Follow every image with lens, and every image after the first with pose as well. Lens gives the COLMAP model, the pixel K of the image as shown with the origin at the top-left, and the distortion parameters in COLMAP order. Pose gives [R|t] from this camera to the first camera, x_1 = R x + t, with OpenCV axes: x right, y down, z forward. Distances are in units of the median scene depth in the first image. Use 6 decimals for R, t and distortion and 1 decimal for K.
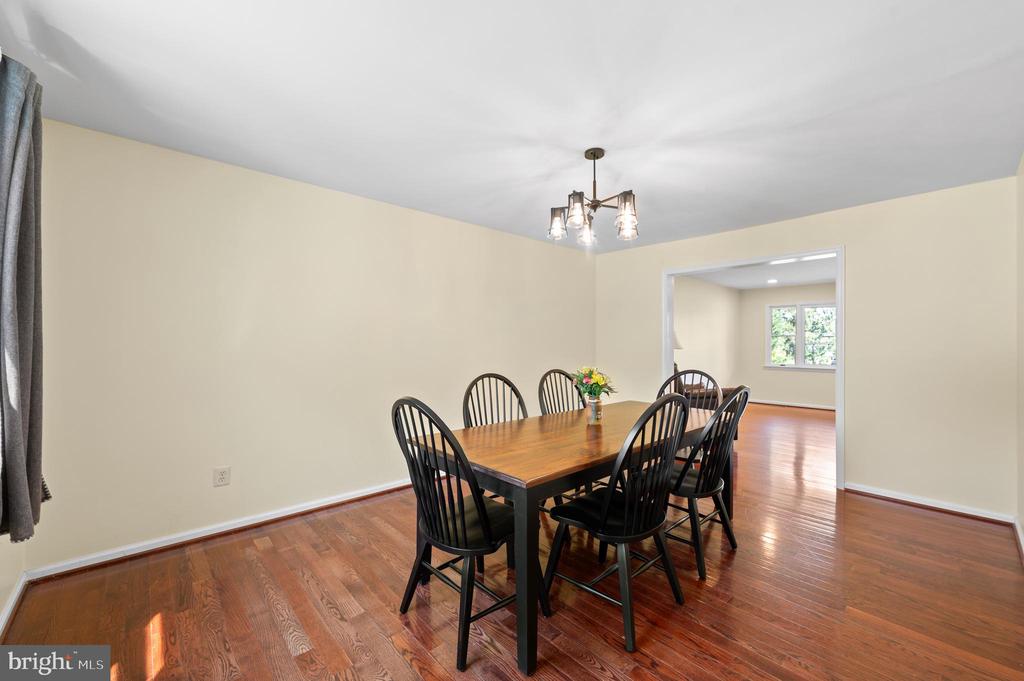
lens RADIAL K [[413.0, 0, 511.3], [0, 413.0, 345.8], [0, 0, 1]] dist [-0.000291, -0.000115]
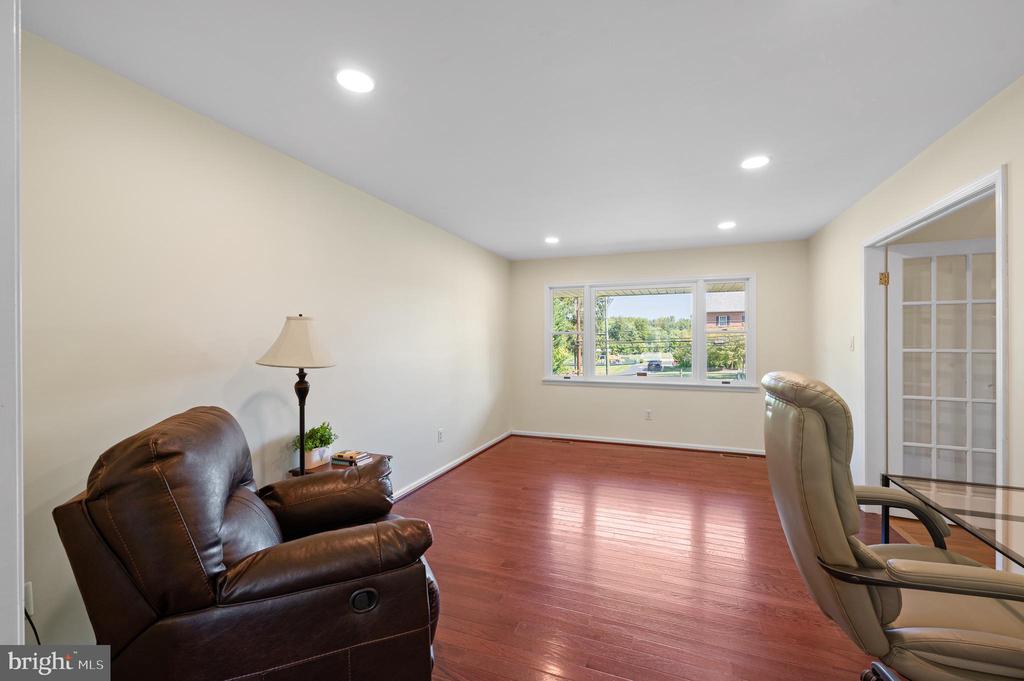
lens RADIAL K [[413.0, 0, 512.1], [0, 413.0, 342.0], [0, 0, 1]] dist [-0.000291, -0.000115]
pose [[0.898822, -0.011460, 0.438163, 0.072292], [0.014390, 0.999891, -0.003367, -0.002839], [-0.438077, 0.009331, 0.898889, 0.112757]]
